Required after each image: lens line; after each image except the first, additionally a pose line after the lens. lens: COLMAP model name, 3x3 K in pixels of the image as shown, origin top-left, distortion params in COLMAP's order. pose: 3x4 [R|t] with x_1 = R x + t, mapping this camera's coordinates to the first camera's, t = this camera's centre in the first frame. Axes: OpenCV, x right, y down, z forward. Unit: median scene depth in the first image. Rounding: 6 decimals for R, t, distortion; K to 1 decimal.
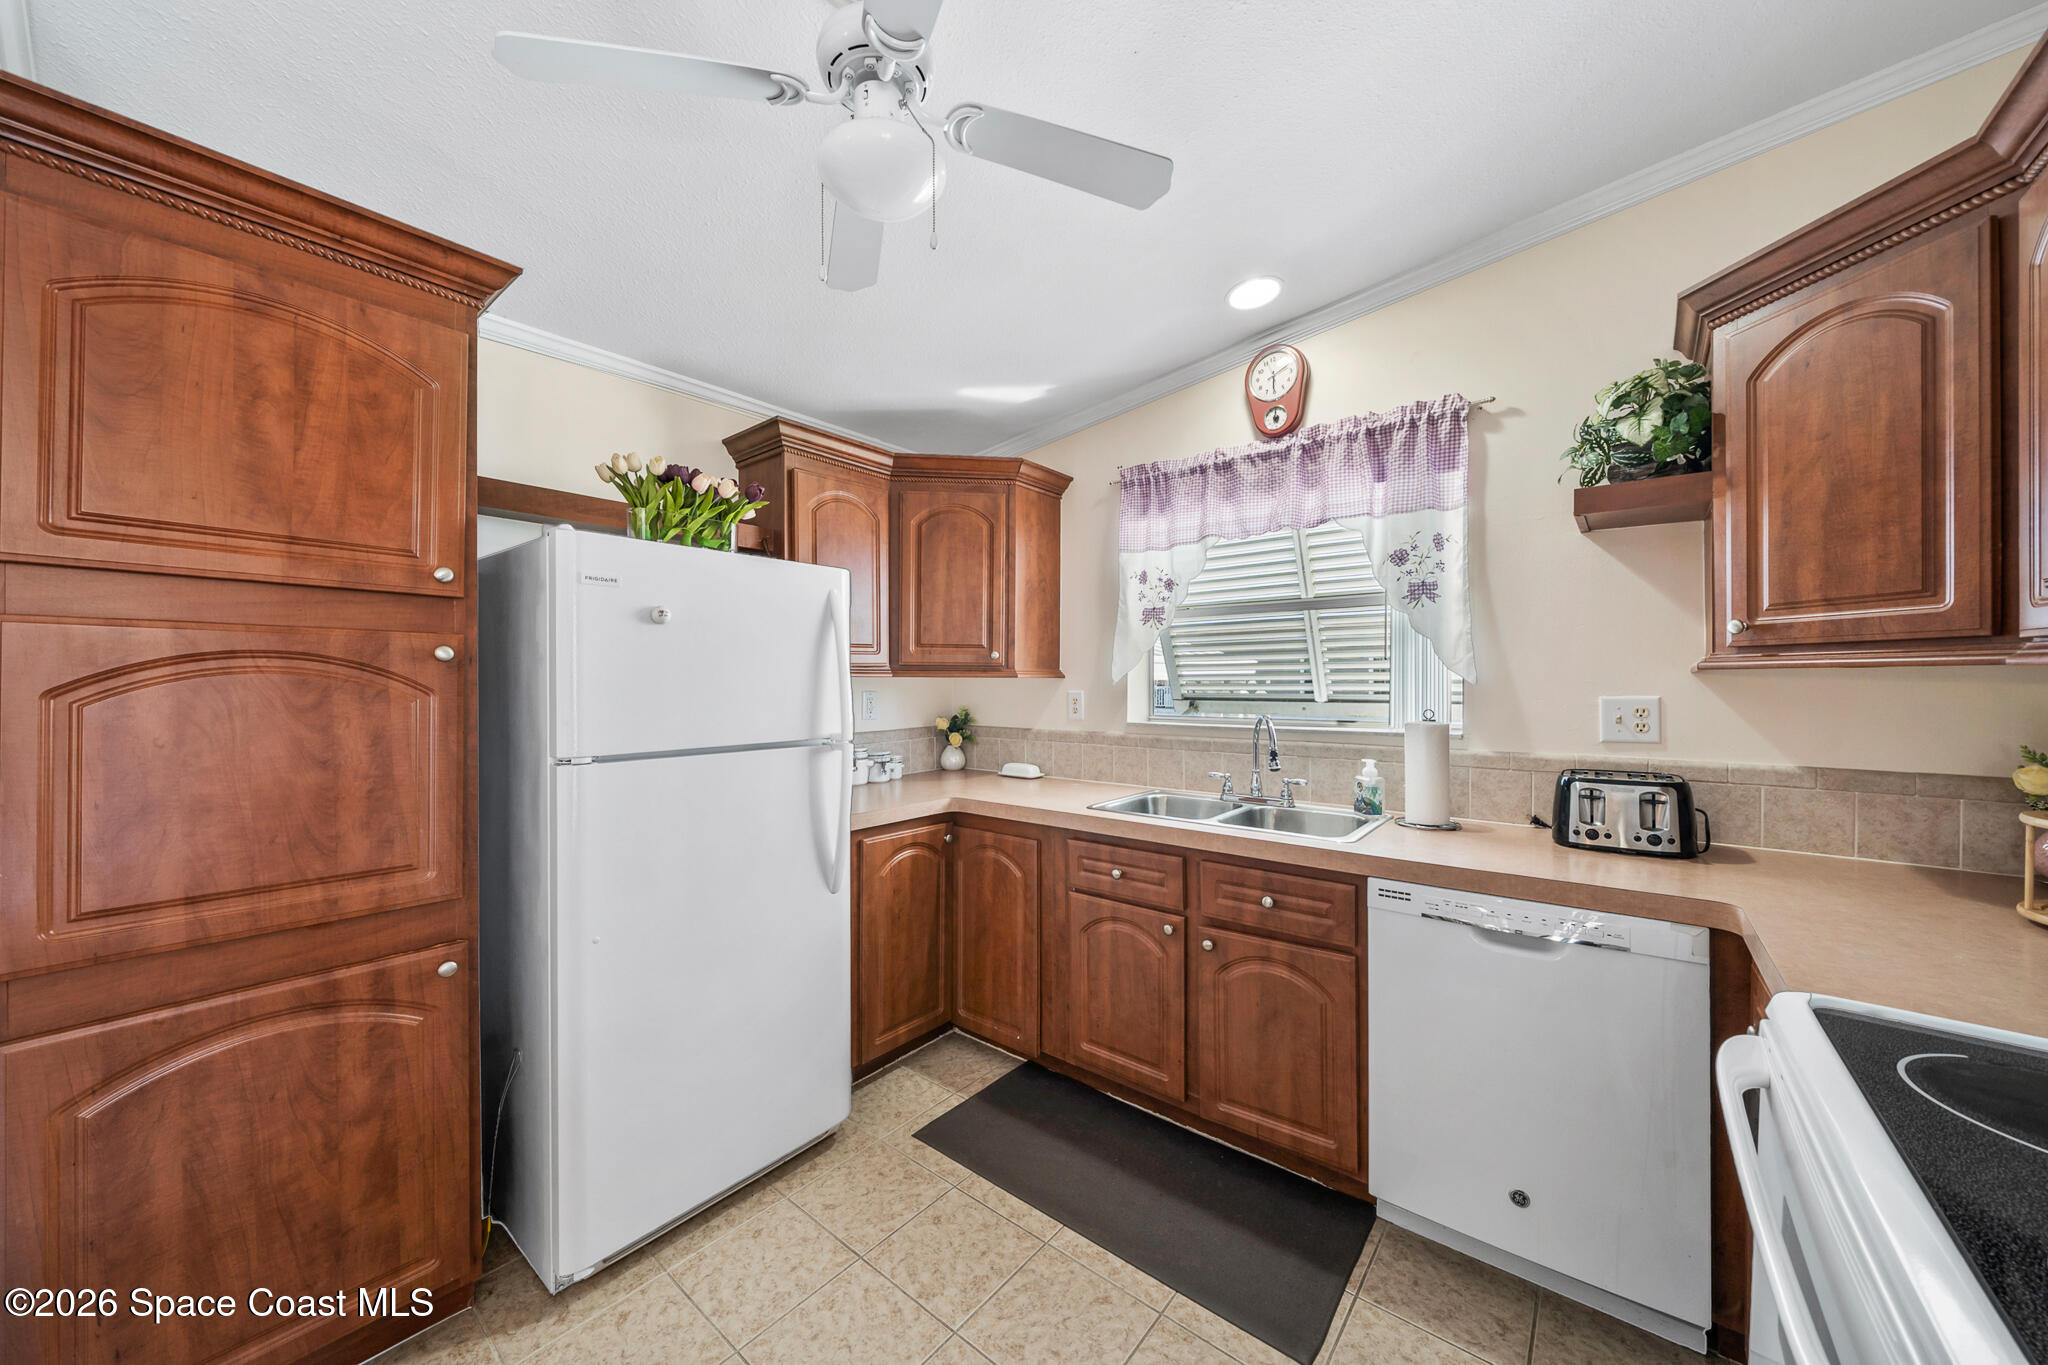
lens RADIAL K [[724.1, 0, 1024.0], [0, 724.1, 682.5], [0, 0, 1]] dist [-0.000681, -0.000033]
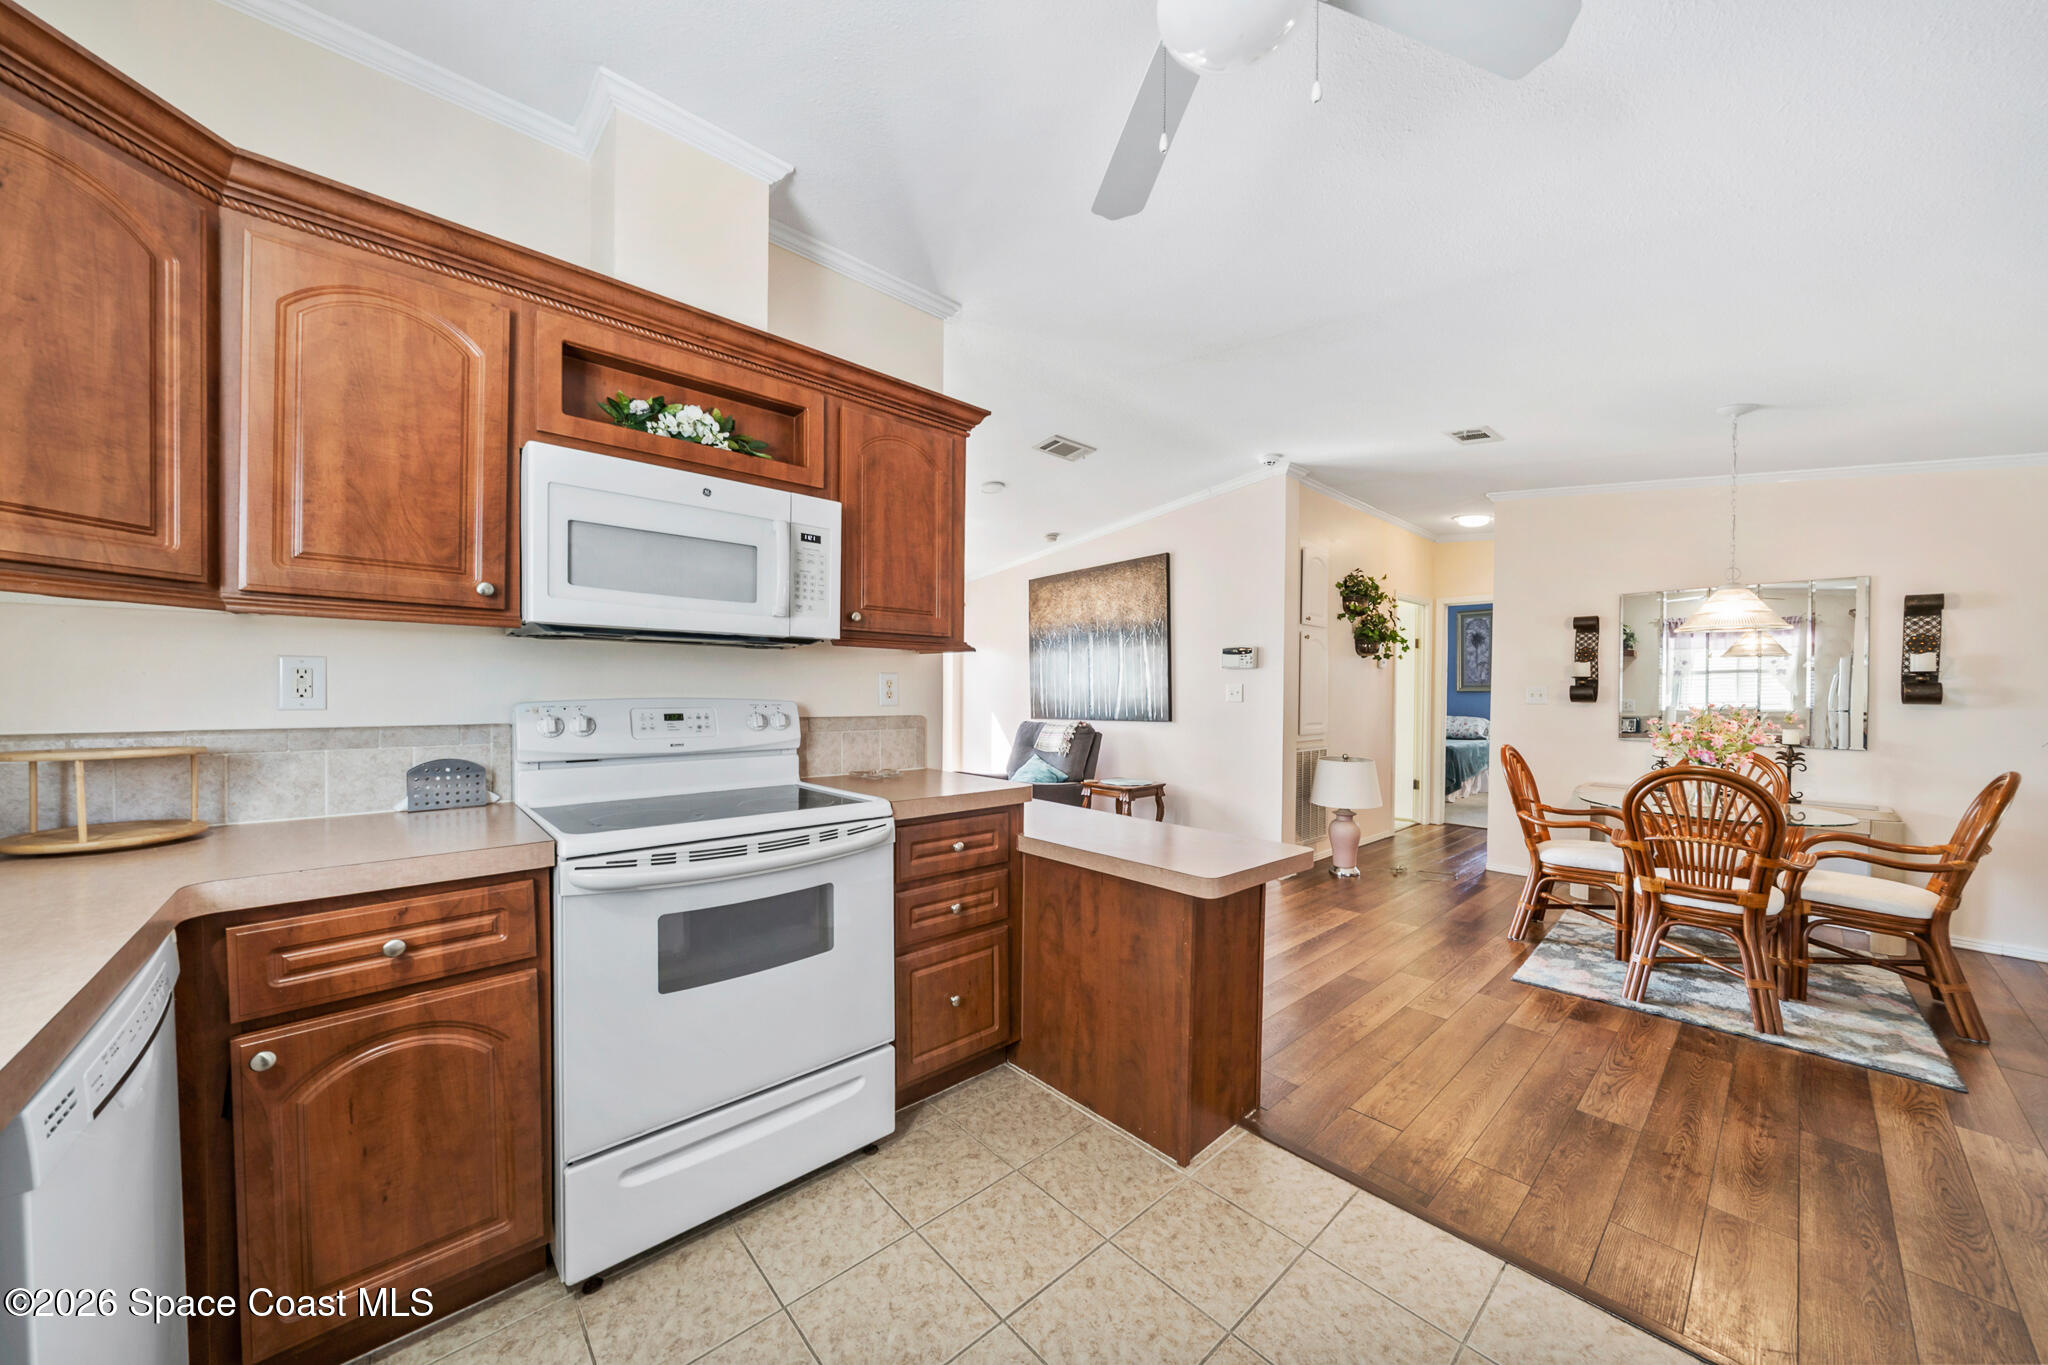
lens RADIAL K [[717.8, 0, 1020.5], [0, 717.8, 693.8], [0, 0, 1]] dist [-0.001566, -0.000090]
pose [[-0.989016, -0.007682, 0.147611, -0.045920], [-0.005913, 0.999905, 0.012416, 0.045674], [-0.147692, 0.011407, -0.988968, 1.019080]]
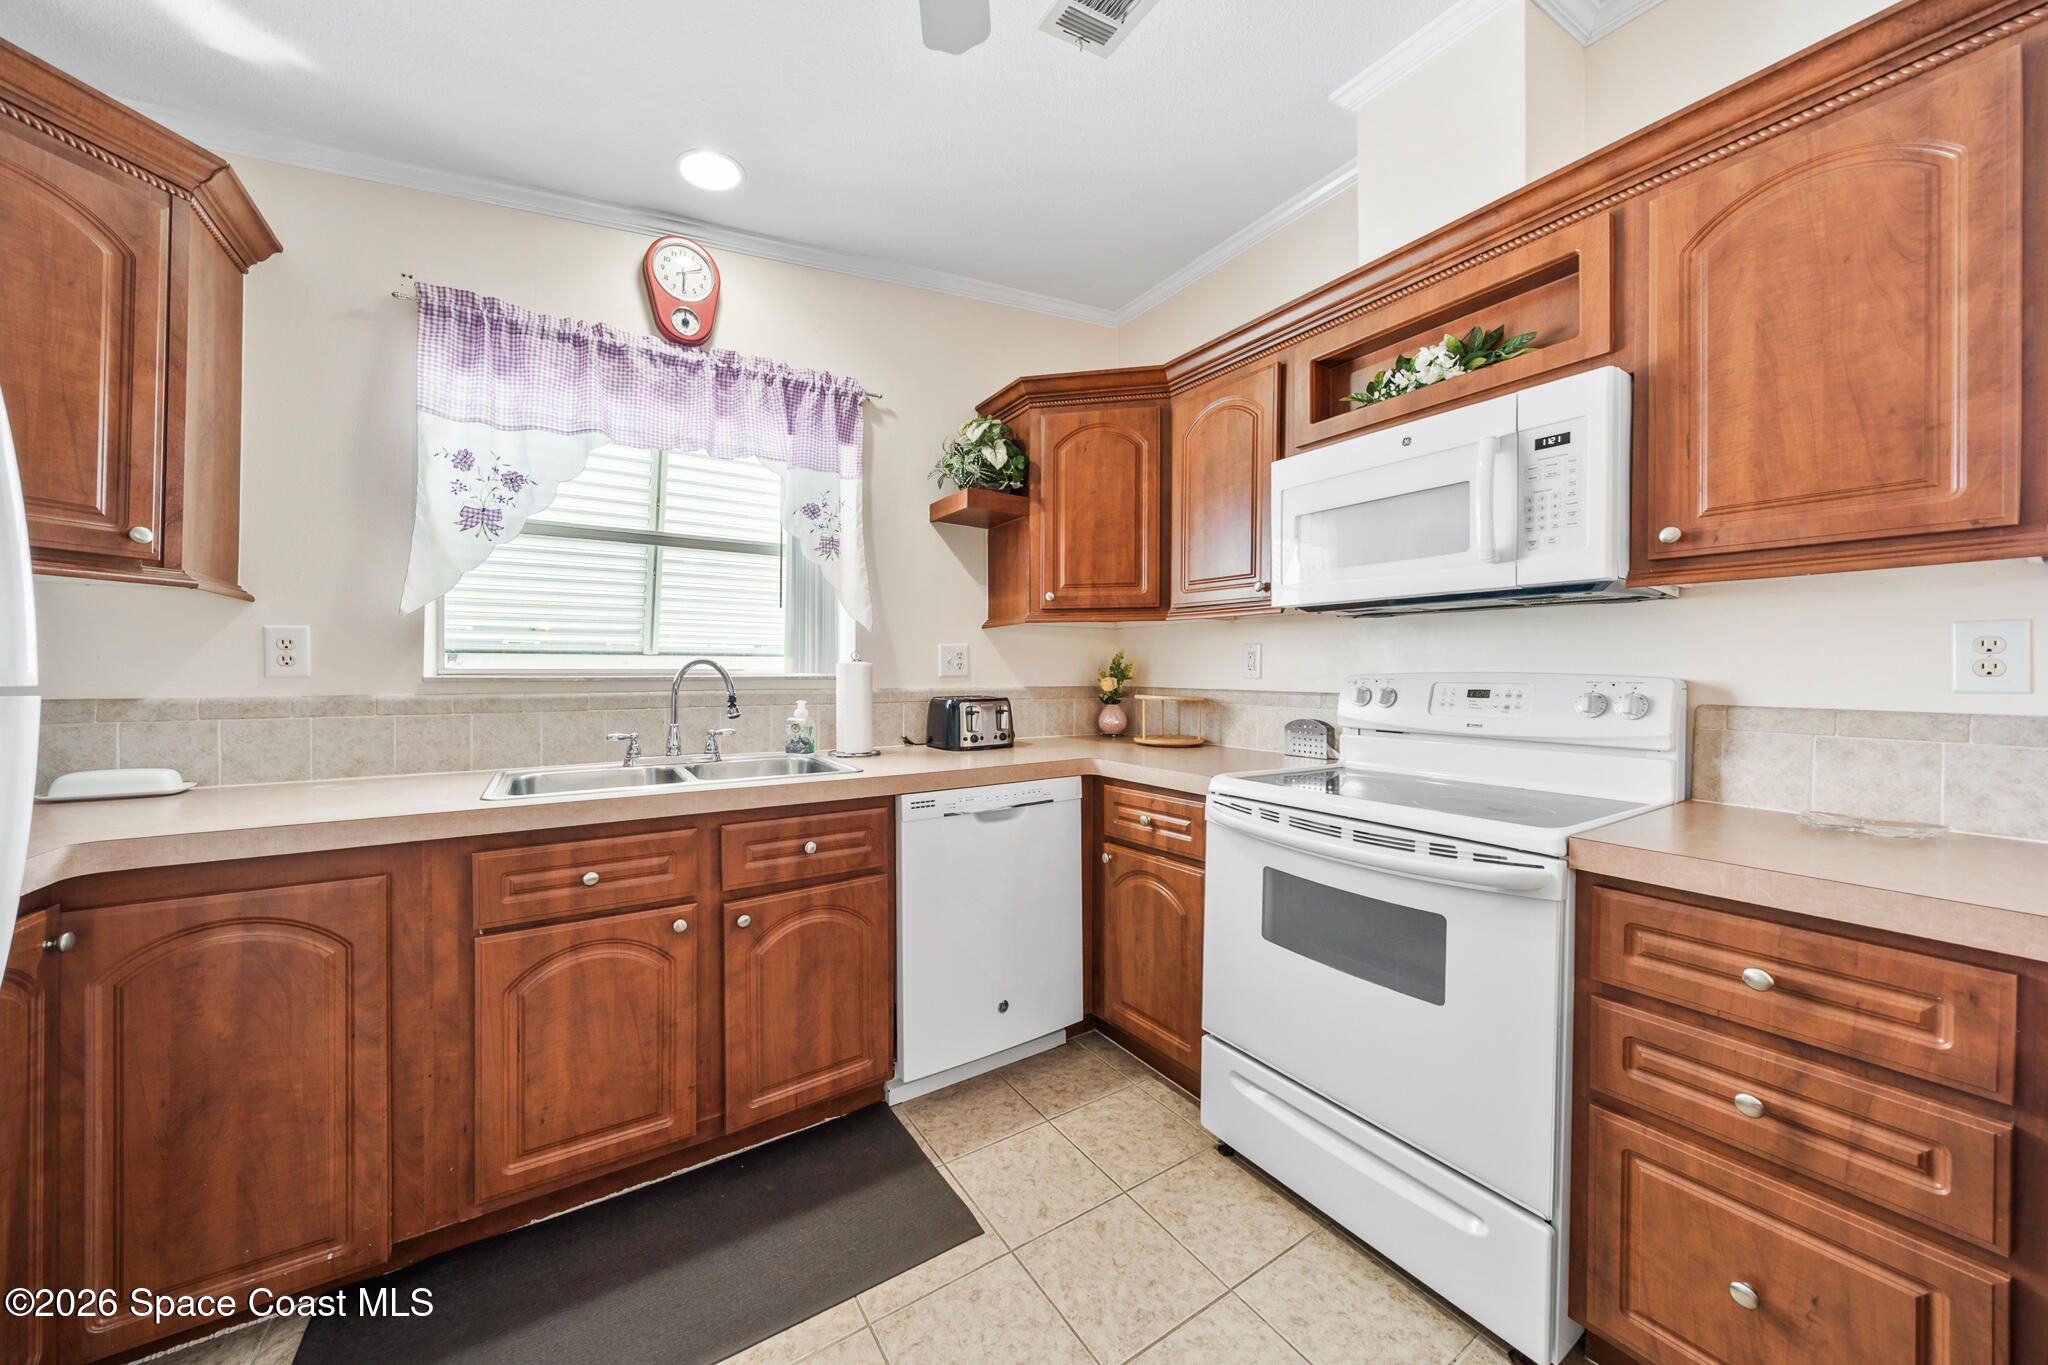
lens RADIAL K [[712.1, 0, 1017.5], [0, 712.1, 672.4], [0, 0, 1]] dist [-0.001123, -0.000138]
pose [[0.306036, 0.001516, 0.952019, -0.397230], [-0.000816, 0.999999, -0.001330, 0.067781], [-0.952020, -0.000370, 0.306036, 0.403643]]
